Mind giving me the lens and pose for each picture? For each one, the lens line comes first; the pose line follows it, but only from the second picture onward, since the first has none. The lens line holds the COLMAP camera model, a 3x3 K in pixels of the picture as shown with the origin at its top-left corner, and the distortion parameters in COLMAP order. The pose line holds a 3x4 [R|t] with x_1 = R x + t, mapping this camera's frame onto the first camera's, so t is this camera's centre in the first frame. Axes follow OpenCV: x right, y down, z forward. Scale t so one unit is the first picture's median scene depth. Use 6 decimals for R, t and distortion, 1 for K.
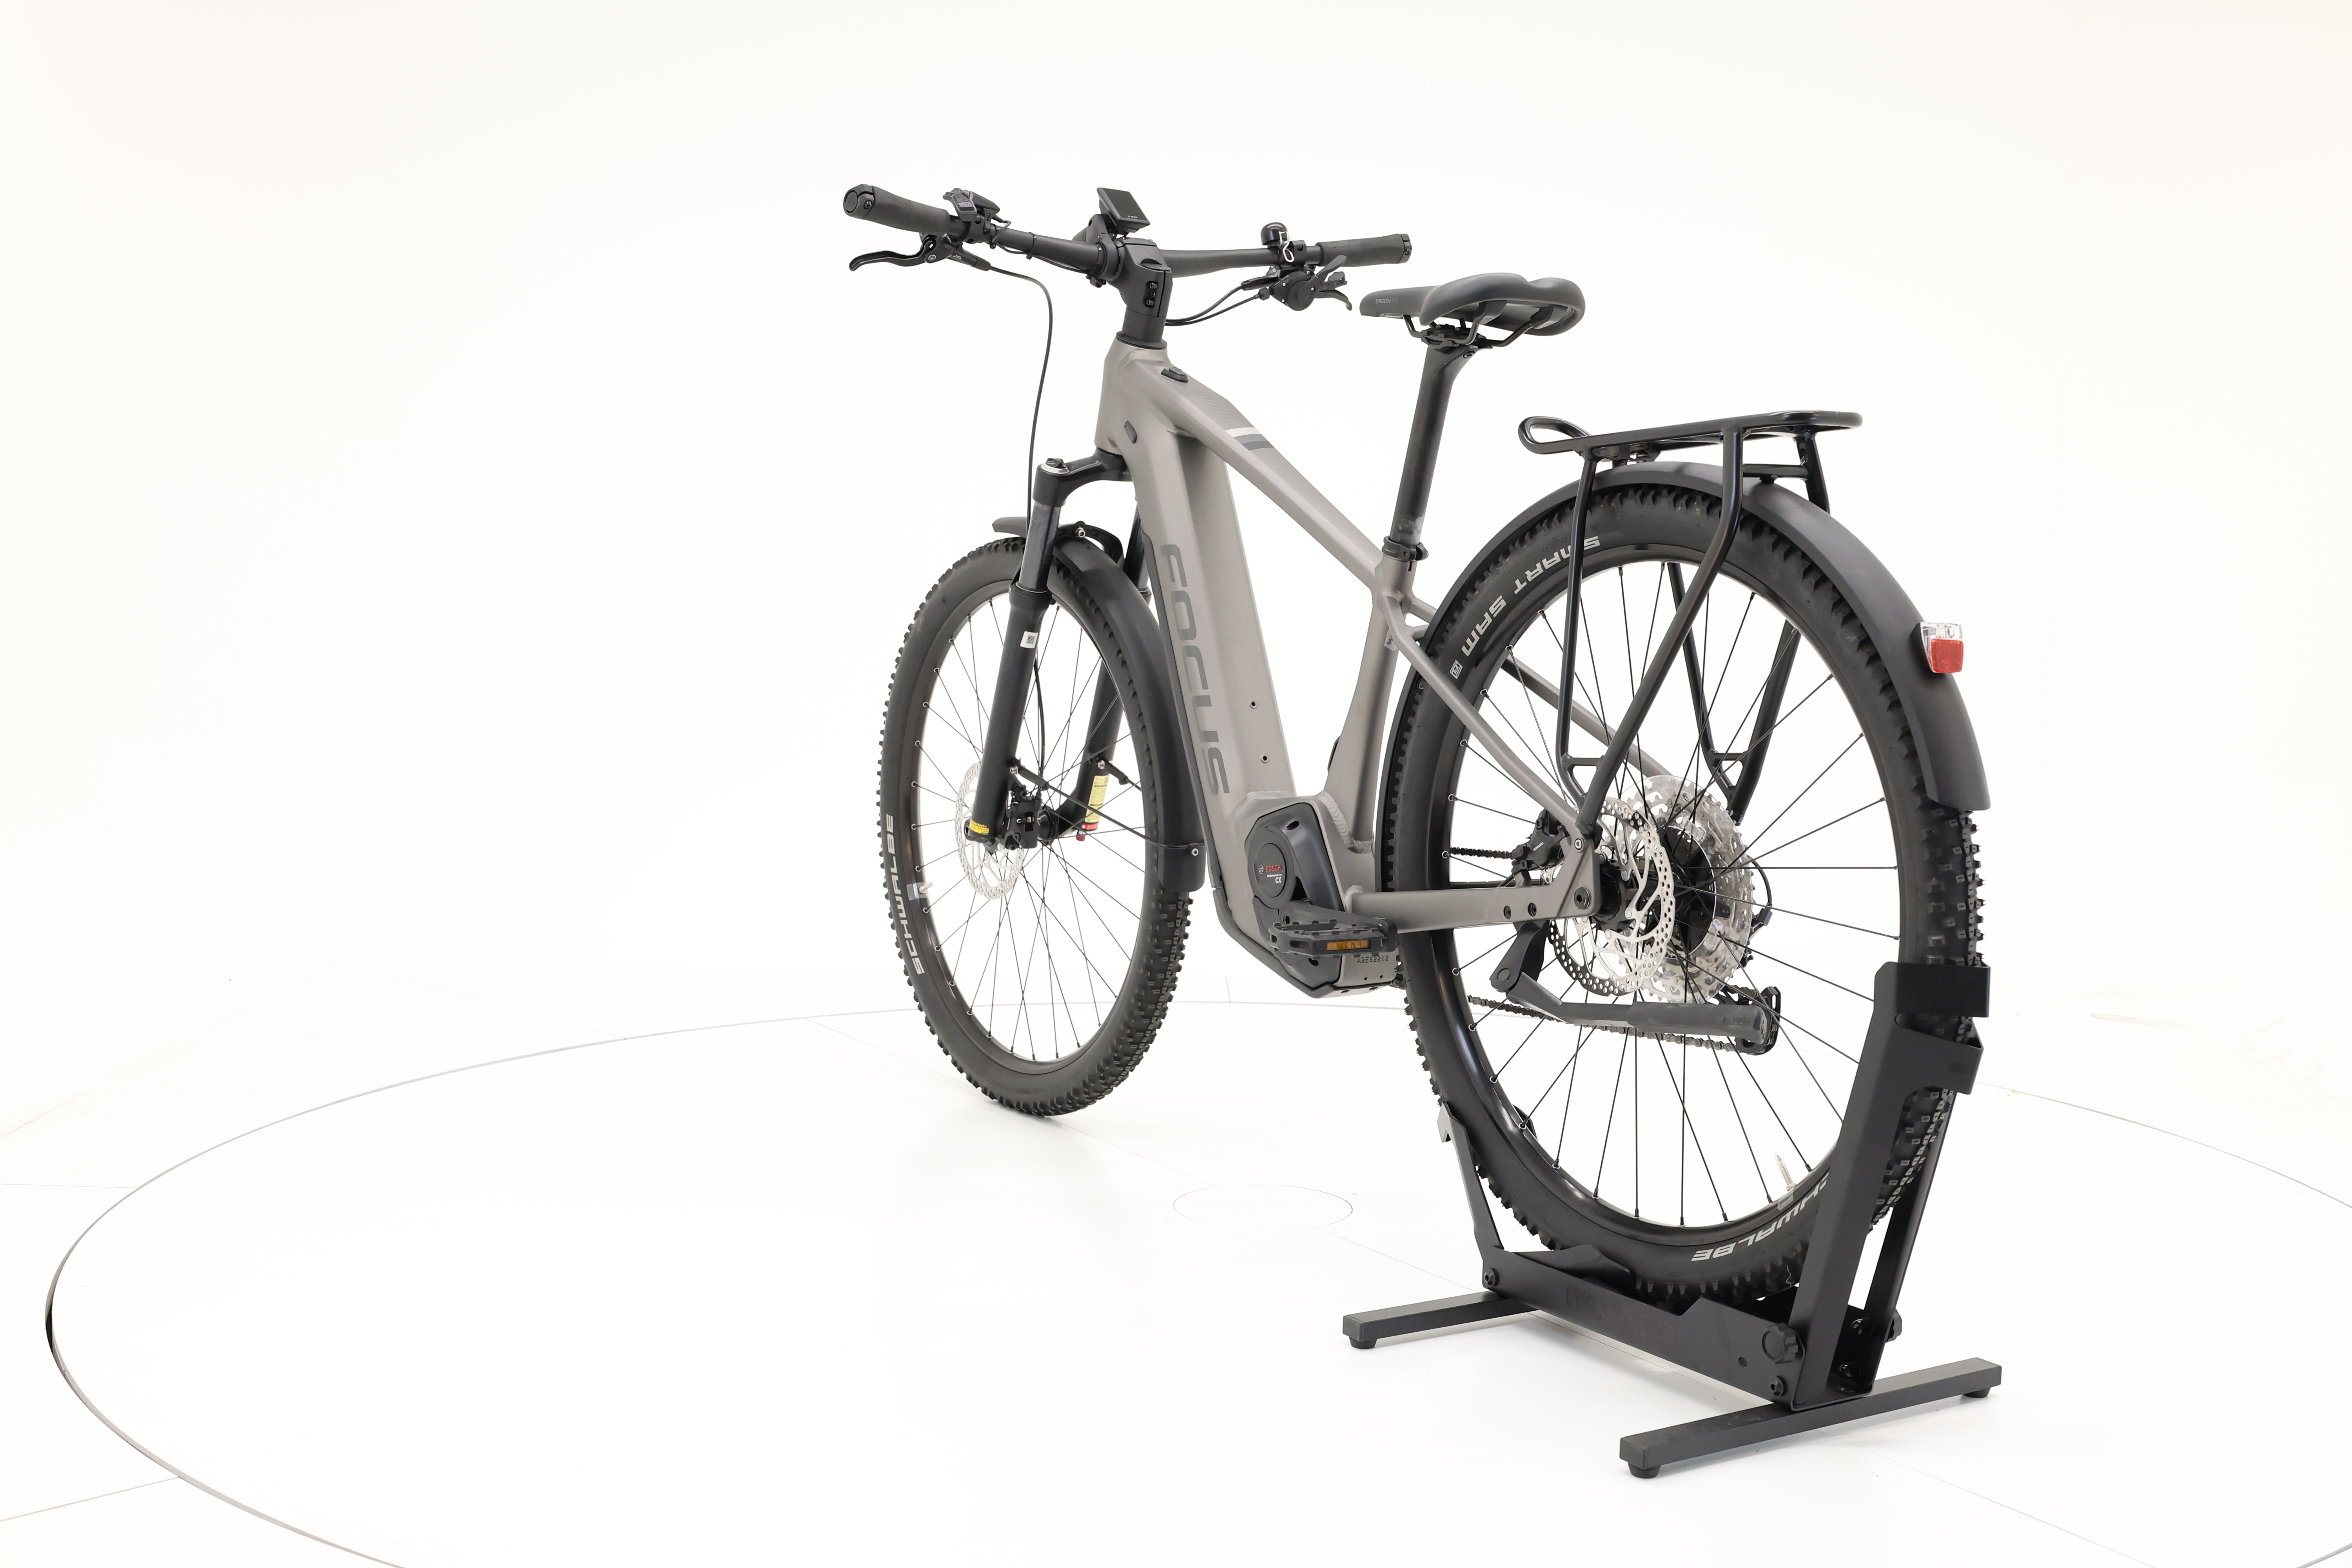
lens RADIAL K [[2667.7, 0, 1181.1], [0, 2667.7, 778.0], [0, 0, 1]] dist [-0.009746, 0.000000]
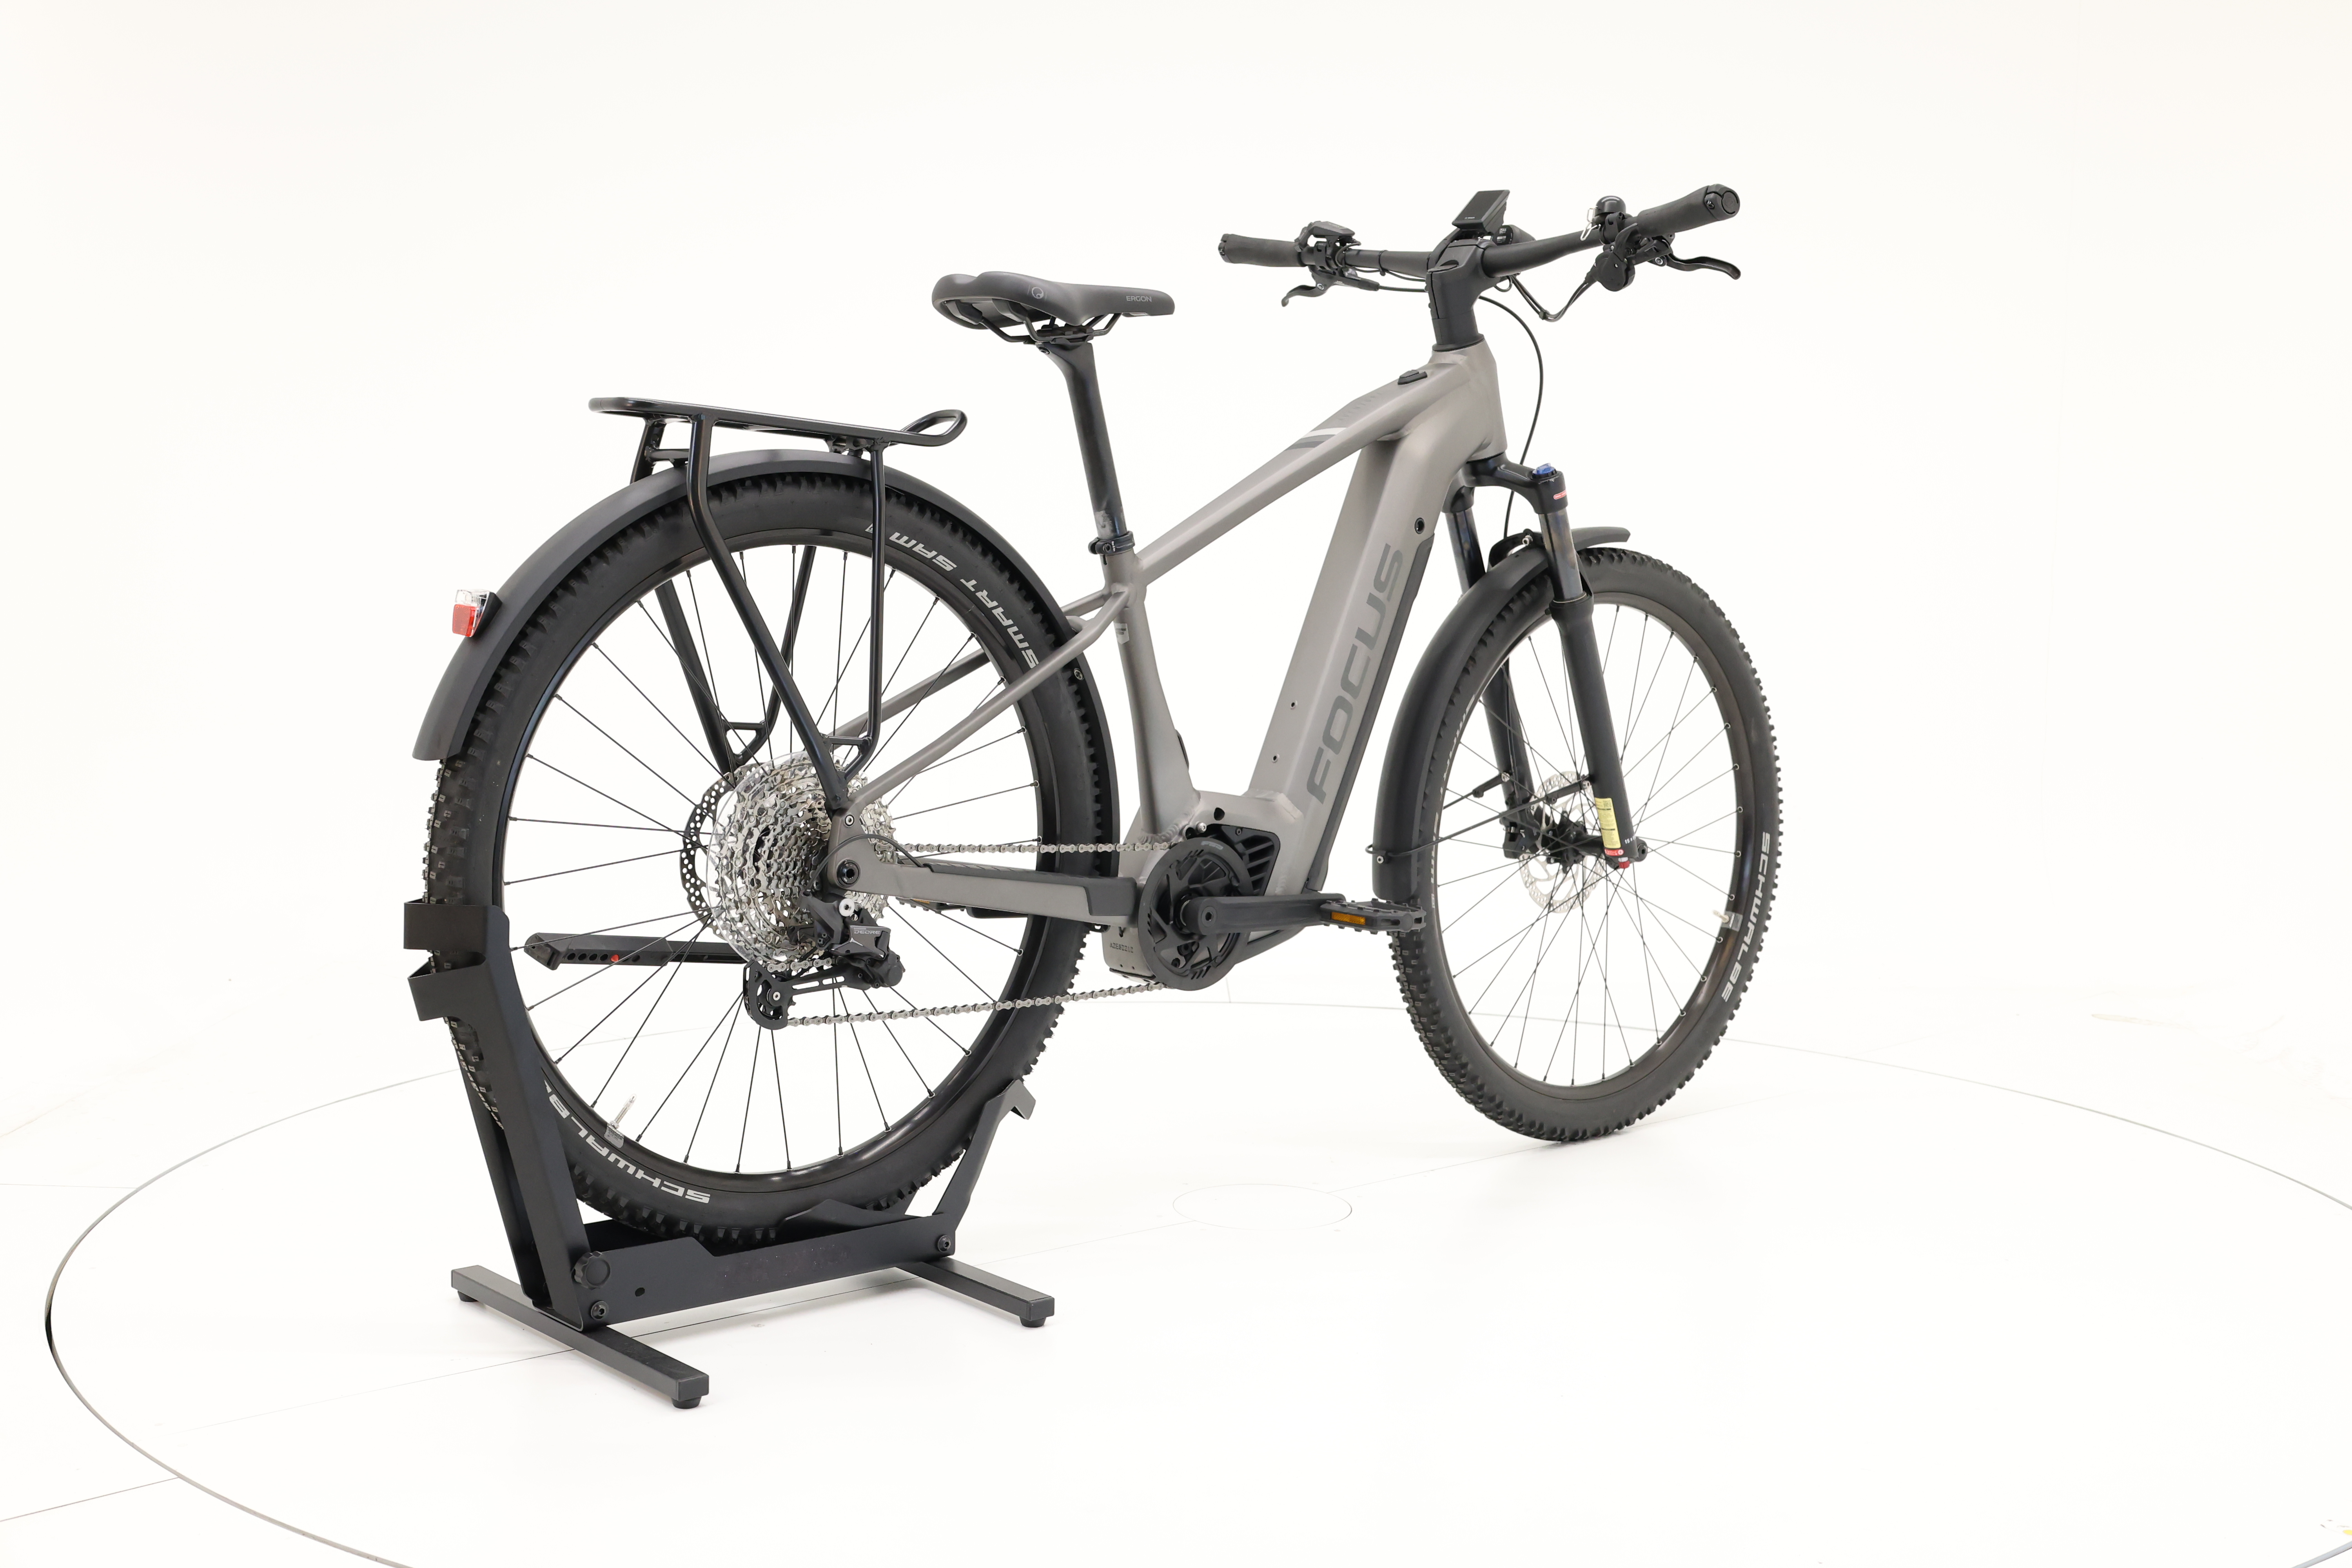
lens RADIAL K [[2667.7, 0, 1175.3], [0, 2667.7, 780.3], [0, 0, 1]] dist [-0.009746, 0.000000]
pose [[0.148647, 0.081362, -0.985538, 1.008215], [-0.109772, 0.991808, 0.065323, -0.060217], [0.982779, 0.098475, 0.156360, 0.804190]]
